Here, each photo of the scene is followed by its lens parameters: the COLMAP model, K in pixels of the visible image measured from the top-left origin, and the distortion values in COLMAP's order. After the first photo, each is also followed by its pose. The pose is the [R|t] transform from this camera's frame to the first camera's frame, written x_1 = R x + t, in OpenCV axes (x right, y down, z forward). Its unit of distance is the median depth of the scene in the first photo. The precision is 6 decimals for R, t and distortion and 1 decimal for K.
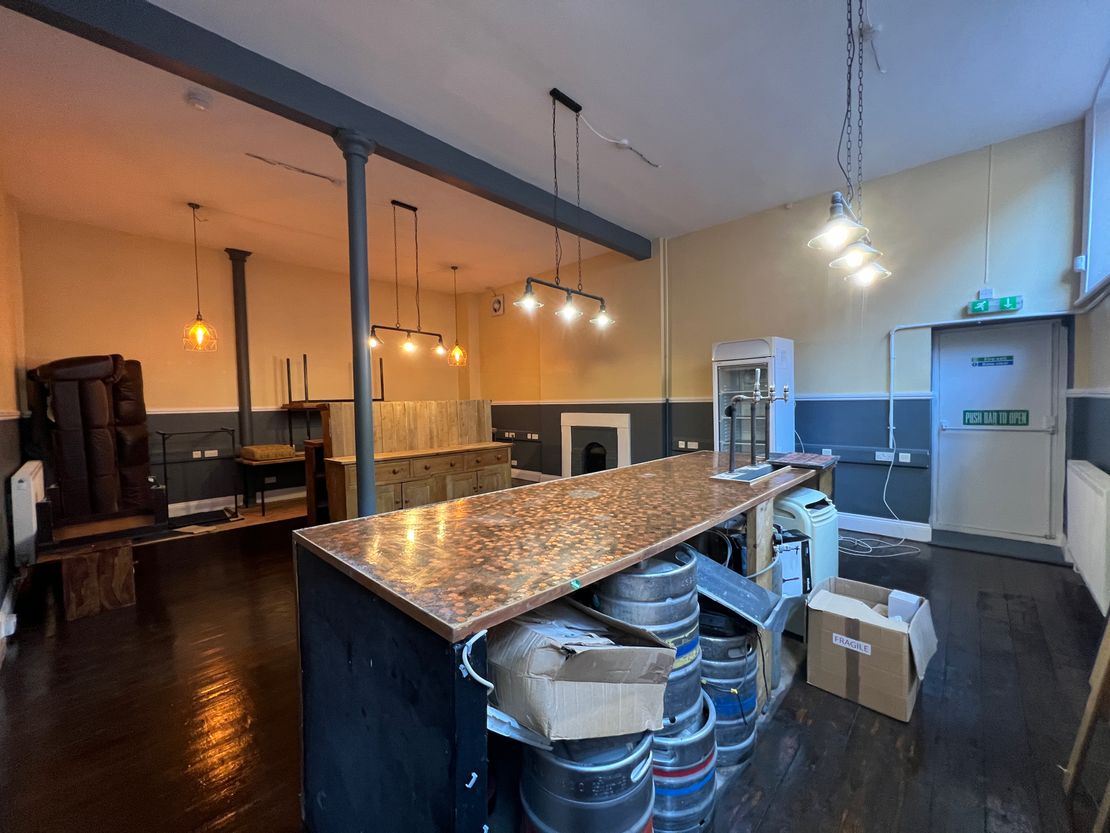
lens RADIAL K [[442.6, 0, 554.6], [0, 442.6, 416.5], [0, 0, 1]] dist [-0.001706, 0.000376]
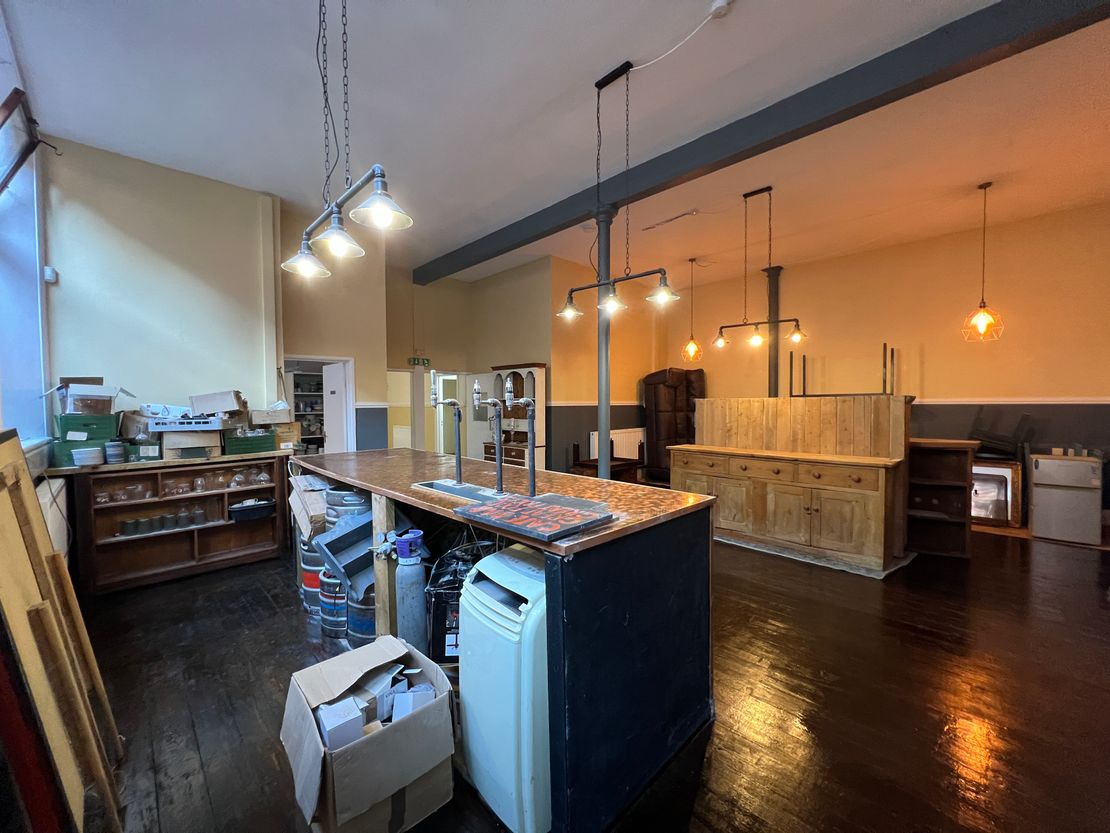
lens RADIAL K [[442.6, 0, 558.8], [0, 442.6, 416.5], [0, 0, 1]] dist [-0.001706, 0.000376]
pose [[-0.038405, 0.047846, -0.998116, 0.640042], [-0.032001, 0.998282, 0.049085, -0.027577], [0.998750, 0.033826, -0.036808, 0.617404]]
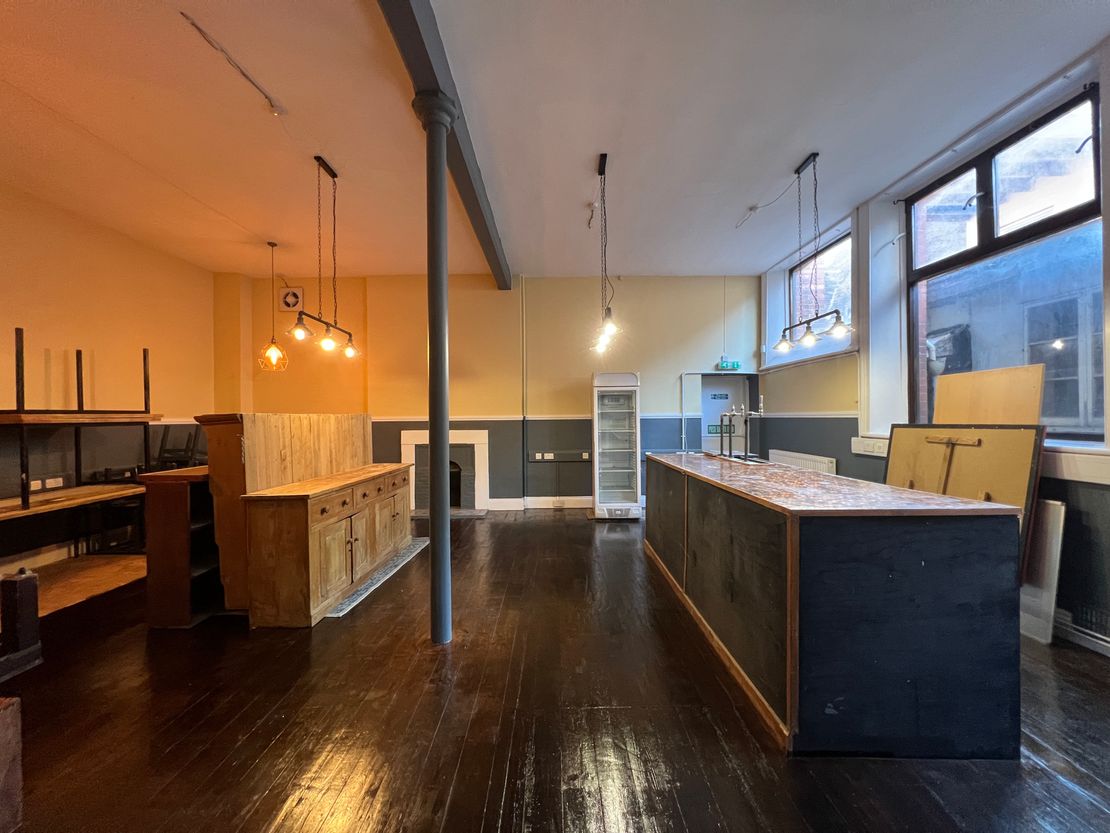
lens RADIAL K [[442.6, 0, 554.9], [0, 442.6, 419.4], [0, 0, 1]] dist [-0.001706, 0.000376]
pose [[0.723350, 0.010041, 0.690408, -0.577745], [0.020484, 0.999142, -0.035991, 0.012099], [-0.690177, 0.040176, 0.722524, 0.160816]]
